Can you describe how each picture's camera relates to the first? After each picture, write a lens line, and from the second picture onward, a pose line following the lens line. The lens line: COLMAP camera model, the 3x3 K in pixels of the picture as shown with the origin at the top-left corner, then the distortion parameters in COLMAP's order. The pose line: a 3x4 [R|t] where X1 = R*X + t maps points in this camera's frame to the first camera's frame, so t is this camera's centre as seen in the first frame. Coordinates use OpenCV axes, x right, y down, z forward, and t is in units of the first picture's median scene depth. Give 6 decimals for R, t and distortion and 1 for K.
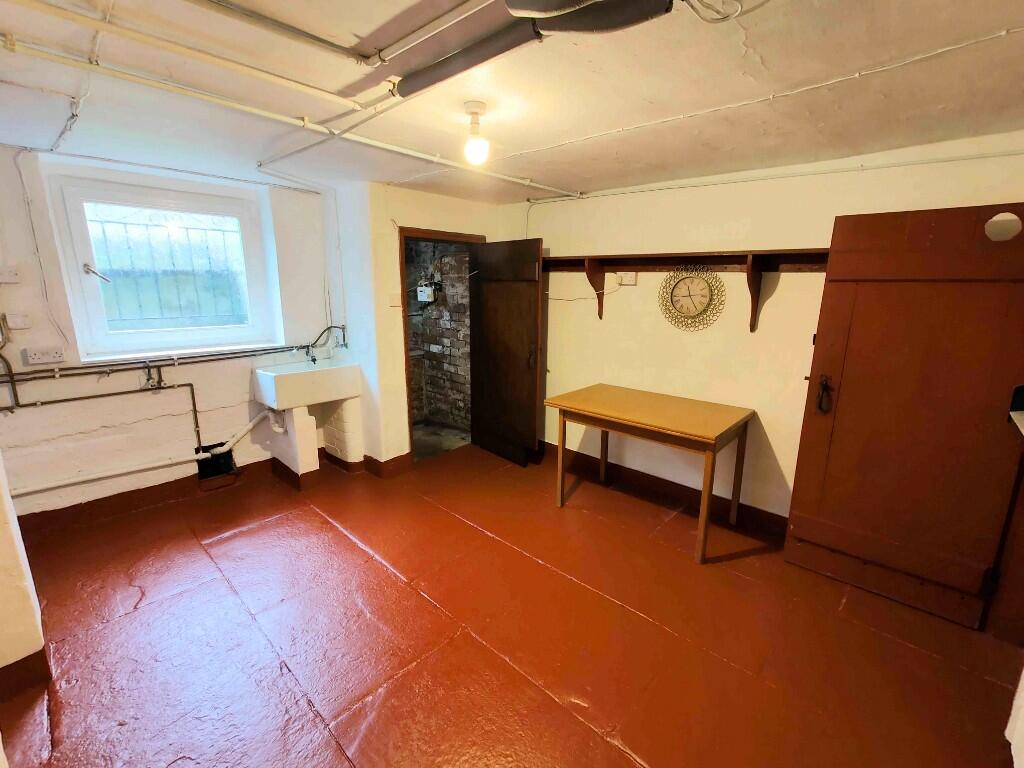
lens RADIAL K [[449.7, 0, 513.4], [0, 449.7, 381.4], [0, 0, 1]] dist [-0.000550, 0.004120]
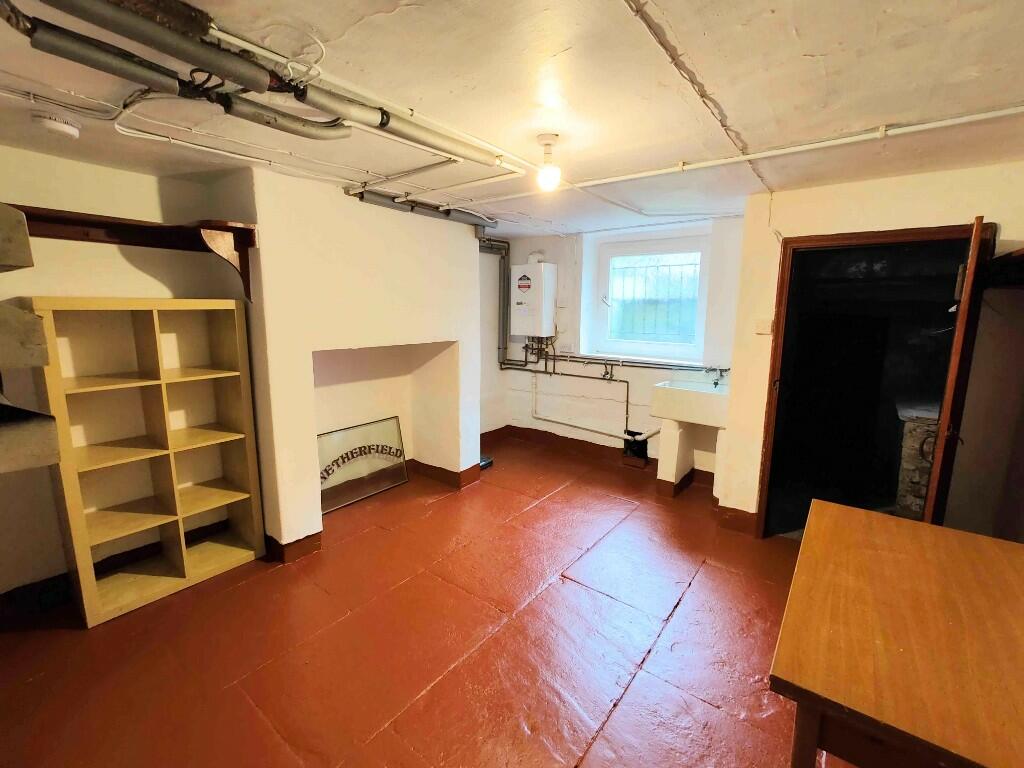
lens RADIAL K [[449.7, 0, 512.9], [0, 449.7, 383.0], [0, 0, 1]] dist [-0.000550, 0.004120]
pose [[0.089335, 0.159689, -0.983117, 0.595062], [-0.221561, 0.965518, 0.136698, -0.101131], [0.971046, 0.205608, 0.121635, 0.520103]]
